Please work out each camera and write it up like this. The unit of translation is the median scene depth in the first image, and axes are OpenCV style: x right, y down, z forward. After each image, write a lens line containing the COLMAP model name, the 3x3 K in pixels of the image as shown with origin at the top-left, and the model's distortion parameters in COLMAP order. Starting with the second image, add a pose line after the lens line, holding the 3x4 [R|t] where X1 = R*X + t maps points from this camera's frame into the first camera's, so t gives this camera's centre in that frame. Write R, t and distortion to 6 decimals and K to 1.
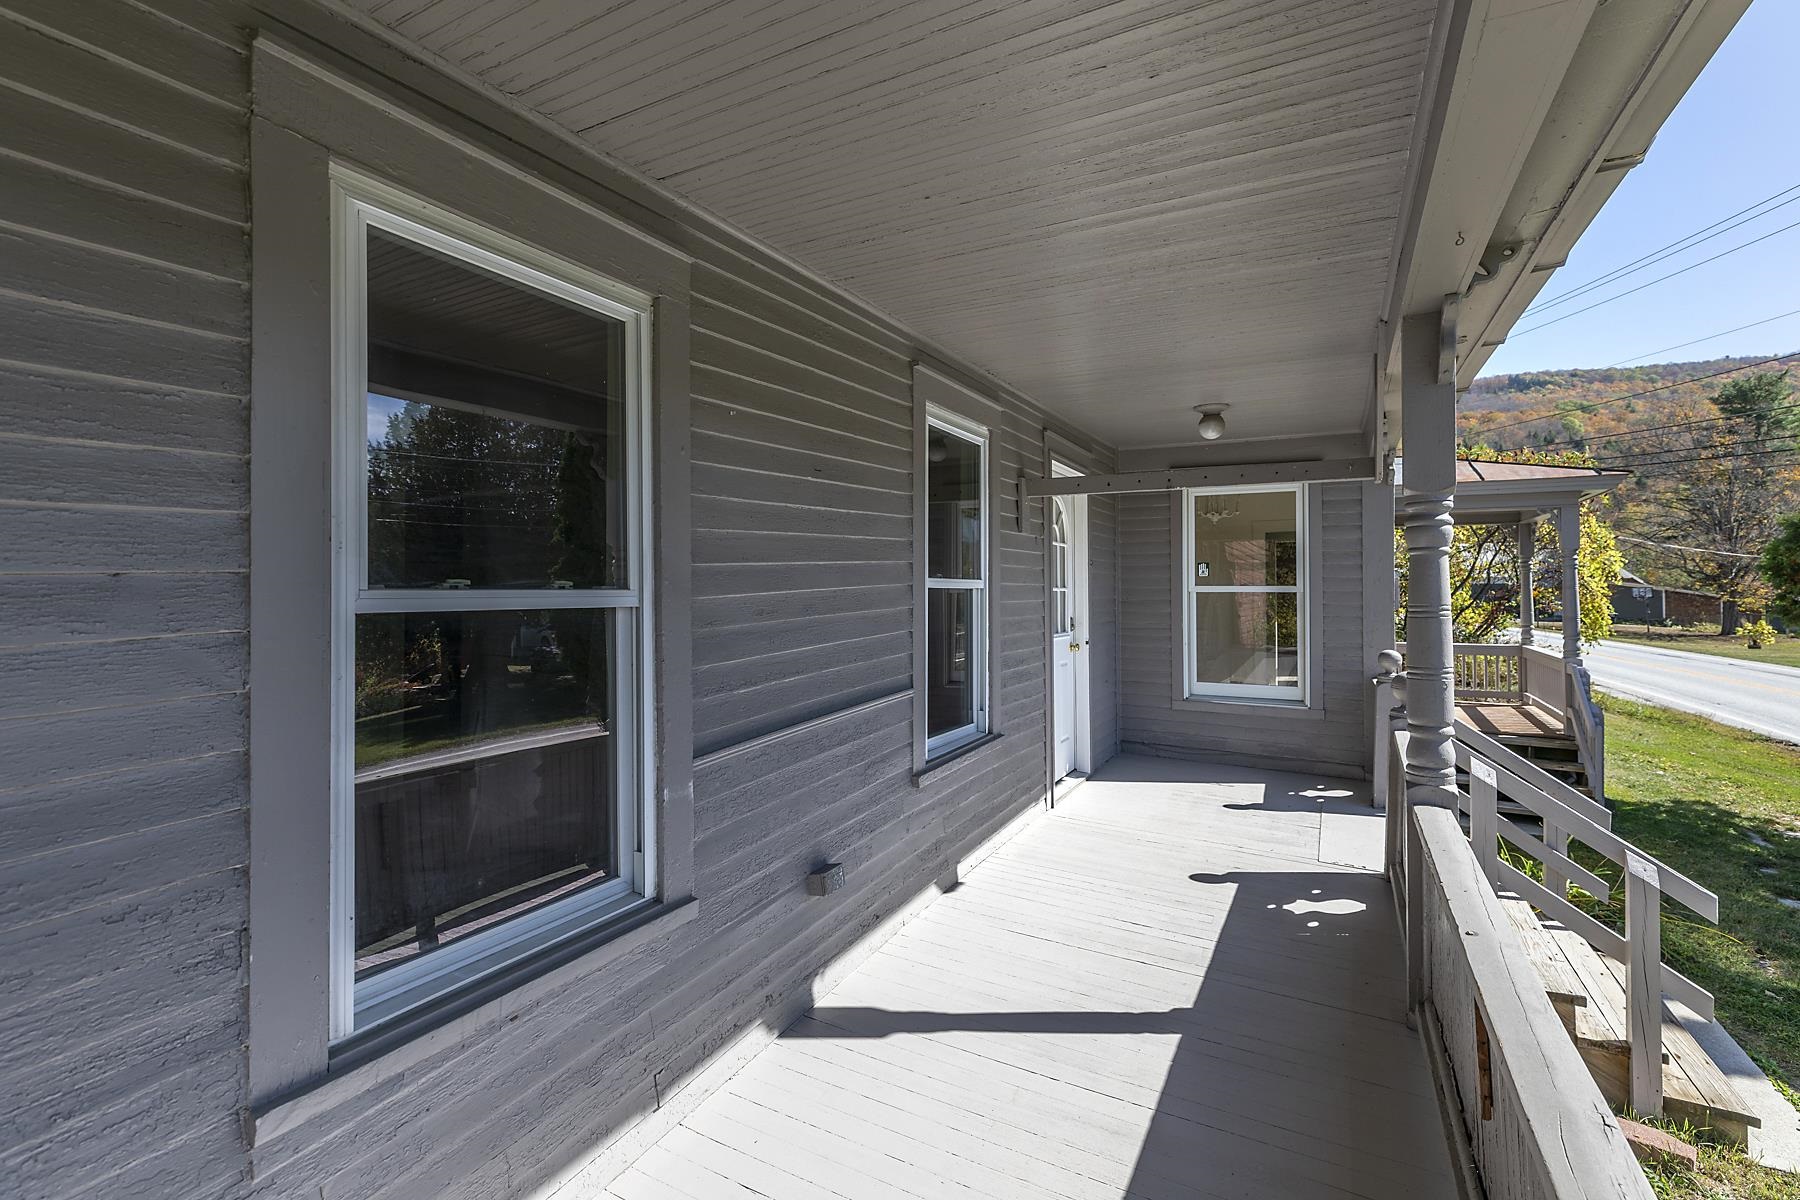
lens RADIAL K [[819.5, 0, 913.8], [0, 819.5, 596.6], [0, 0, 1]] dist [0.001982, 0.000809]
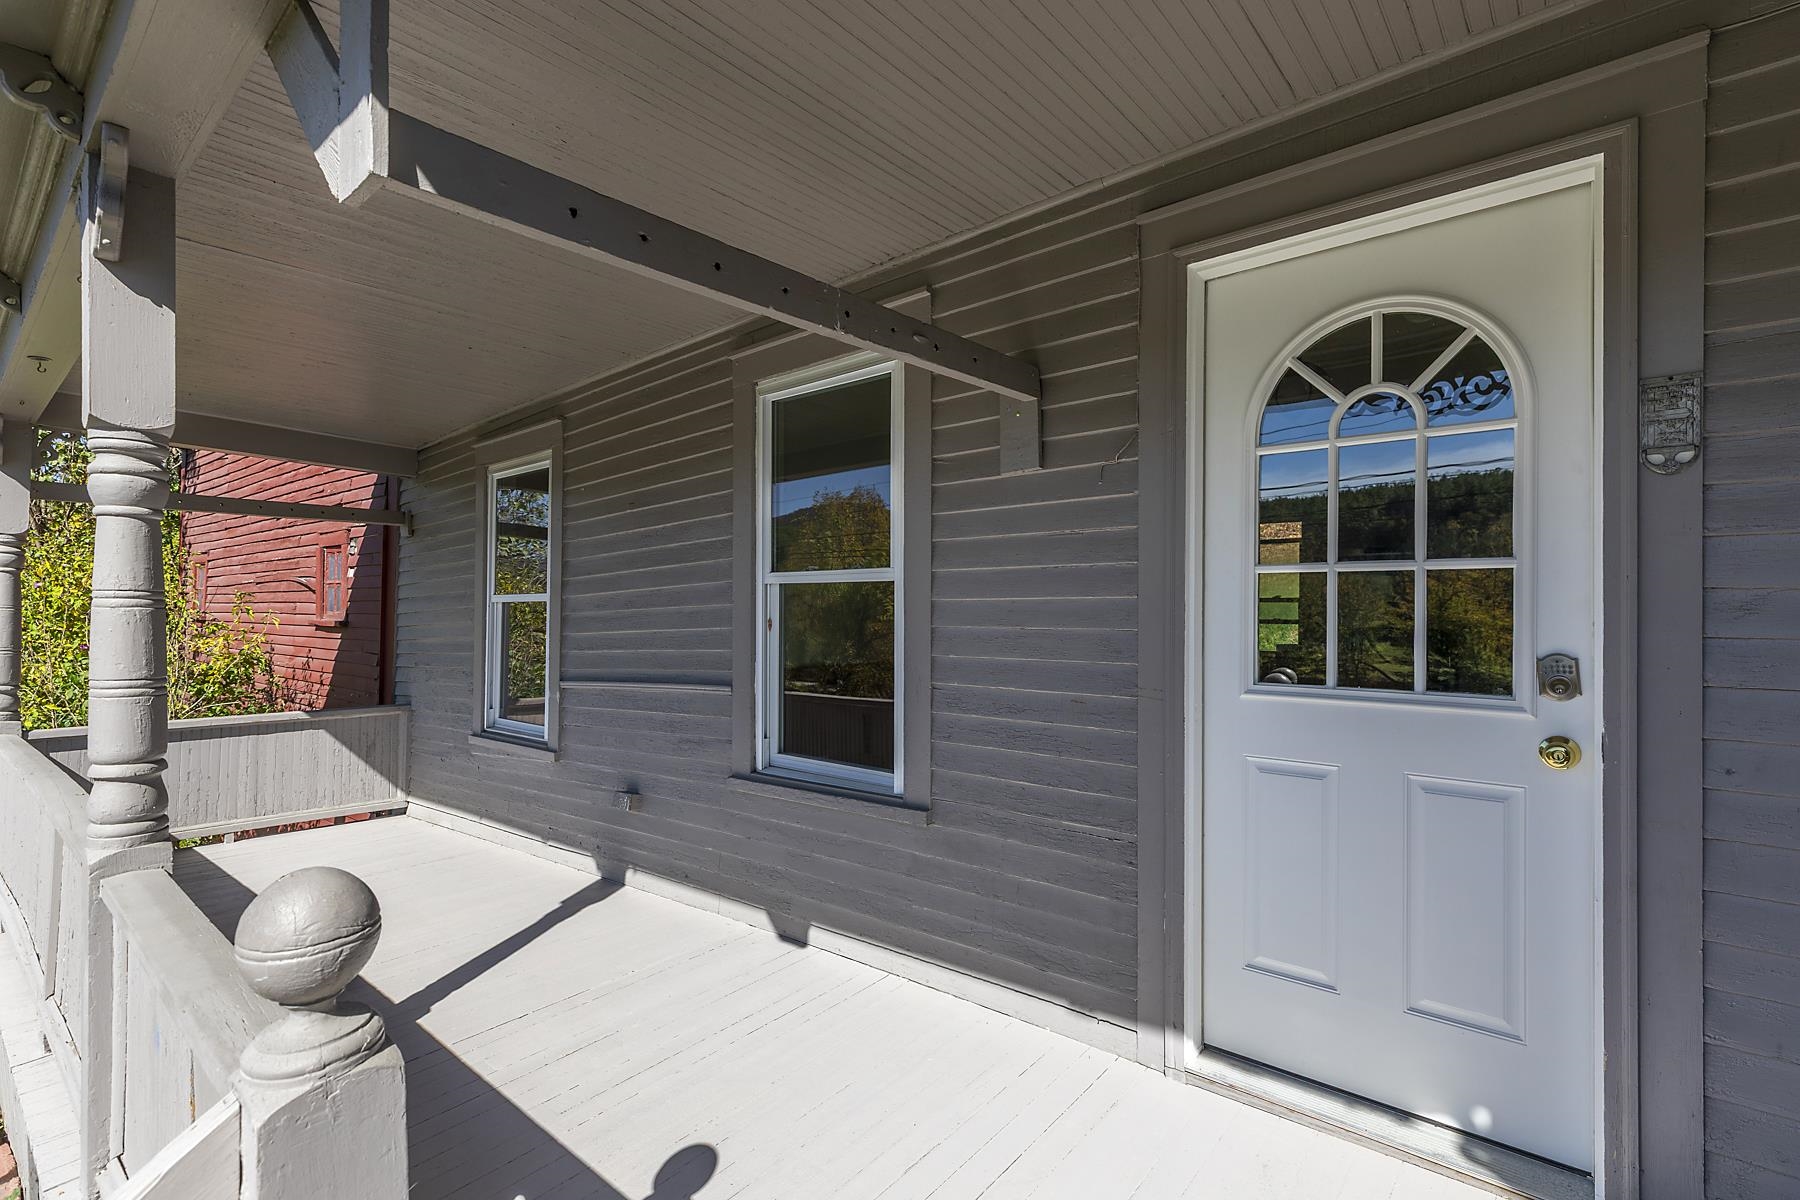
lens RADIAL K [[832.3, 0, 900.0], [0, 832.3, 600.0], [0, 0, 1]] dist [0.001787, 0.000114]
pose [[-0.225544, 0.002251, -0.974230, 1.076936], [0.005153, 0.999986, 0.001117, 0.008209], [0.974219, -0.004769, -0.225552, 1.647504]]
